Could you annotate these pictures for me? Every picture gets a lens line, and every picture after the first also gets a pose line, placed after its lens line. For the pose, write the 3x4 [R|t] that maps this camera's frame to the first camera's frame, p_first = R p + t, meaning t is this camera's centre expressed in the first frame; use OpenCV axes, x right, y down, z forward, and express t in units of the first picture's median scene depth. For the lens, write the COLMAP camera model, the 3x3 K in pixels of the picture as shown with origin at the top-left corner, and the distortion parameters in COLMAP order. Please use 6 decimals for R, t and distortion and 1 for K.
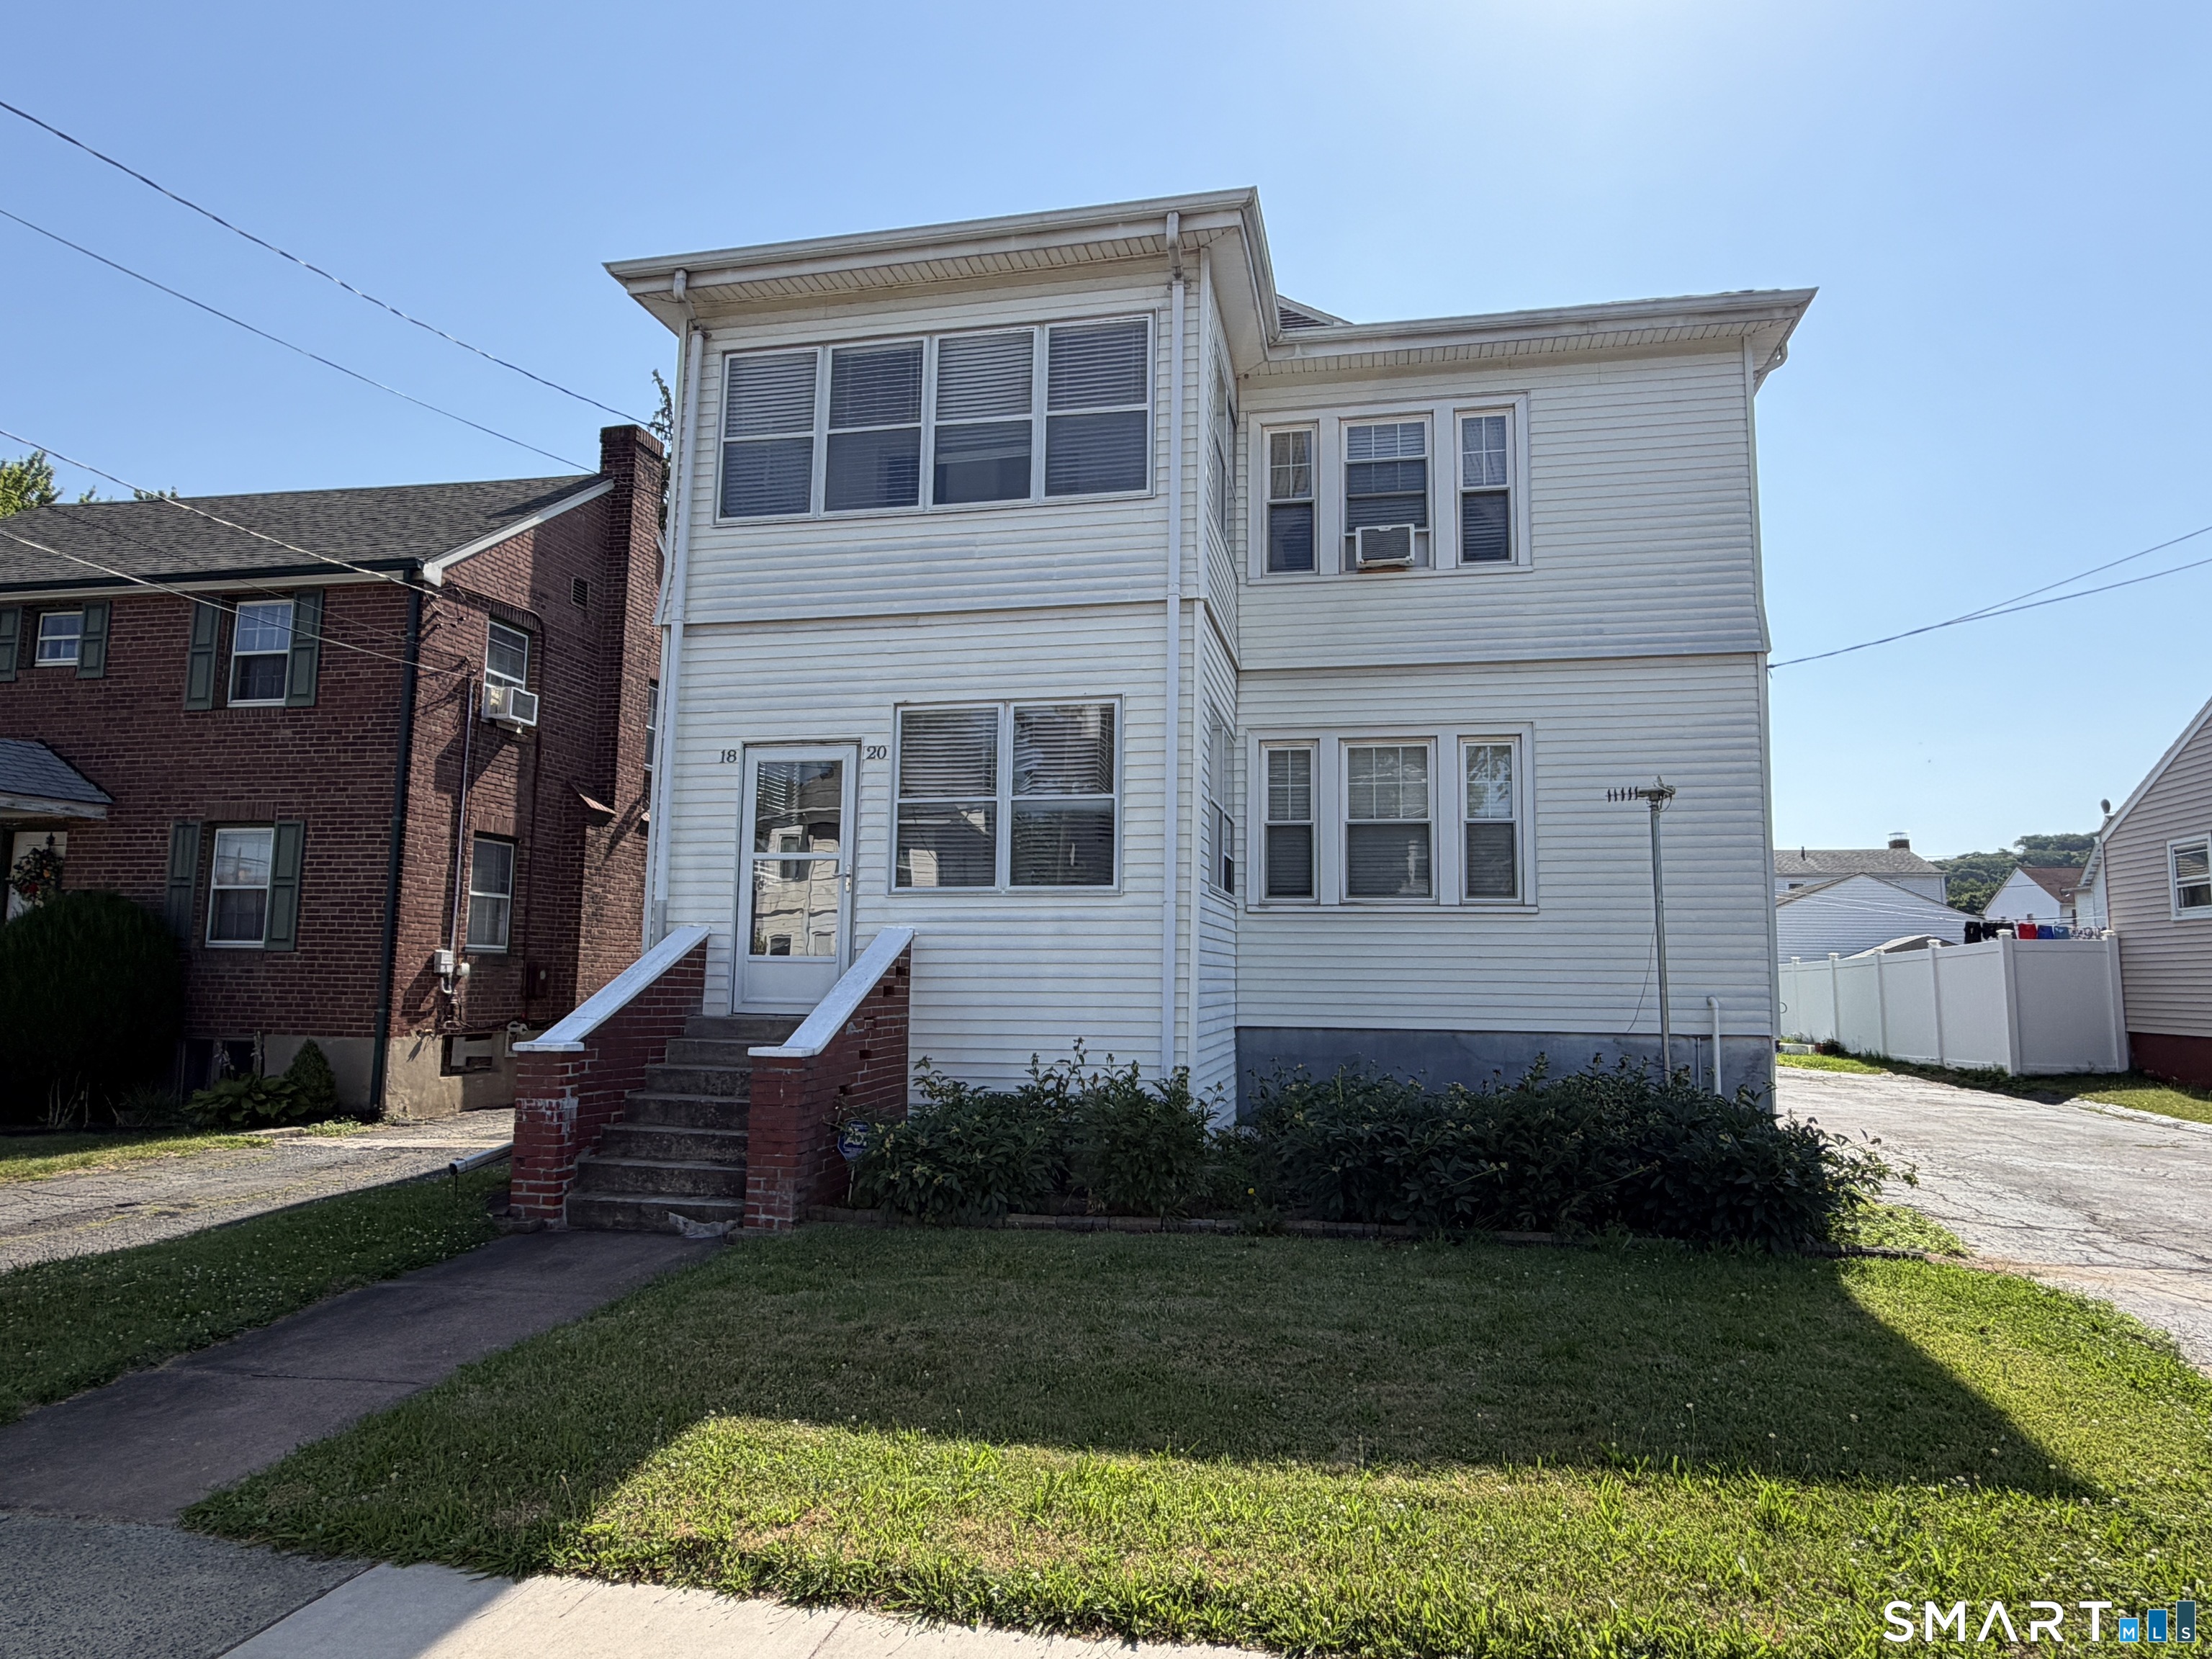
lens RADIAL K [[1332.9, 0, 1108.8], [0, 1332.9, 817.0], [0, 0, 1]] dist [-0.001255, -0.001135]
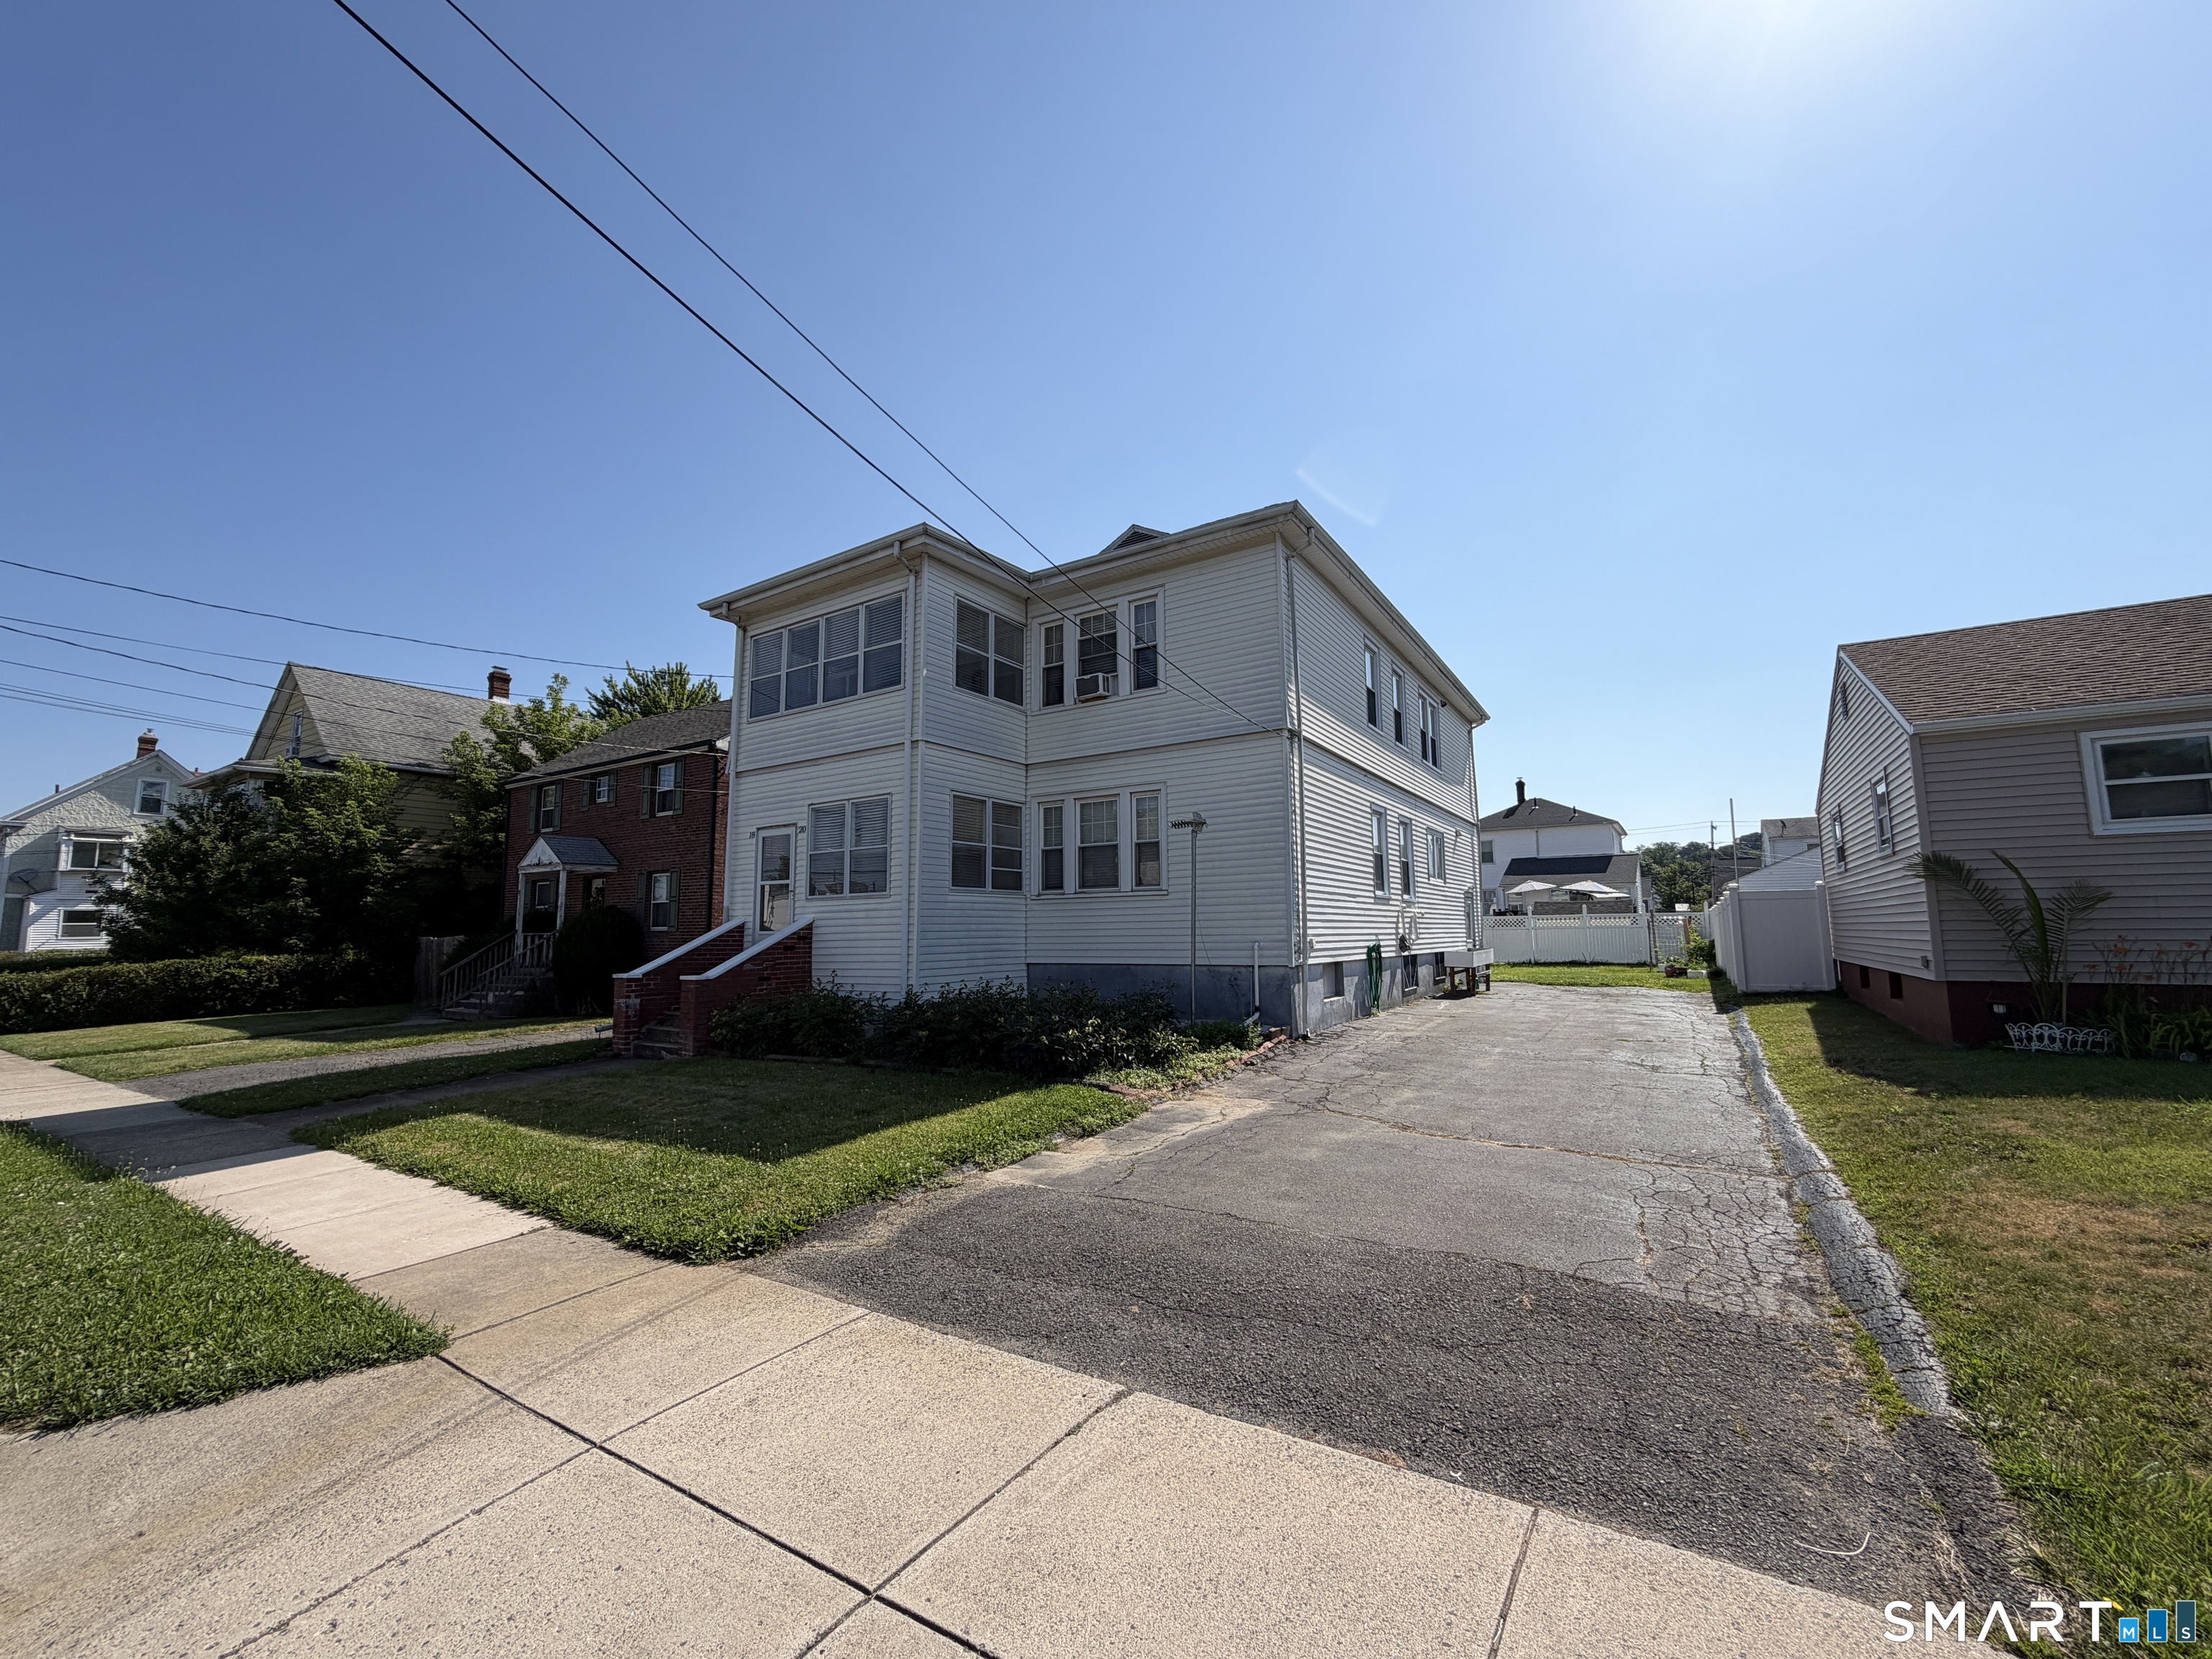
lens RADIAL K [[889.5, 0, 1106.0], [0, 889.5, 829.5], [0, 0, 1]] dist [0.000989, 0.000184]
pose [[0.933183, -0.063302, -0.353784, 0.643833], [0.065697, 0.997826, -0.005251, -0.009913], [0.353347, -0.018342, 0.935313, -0.085929]]
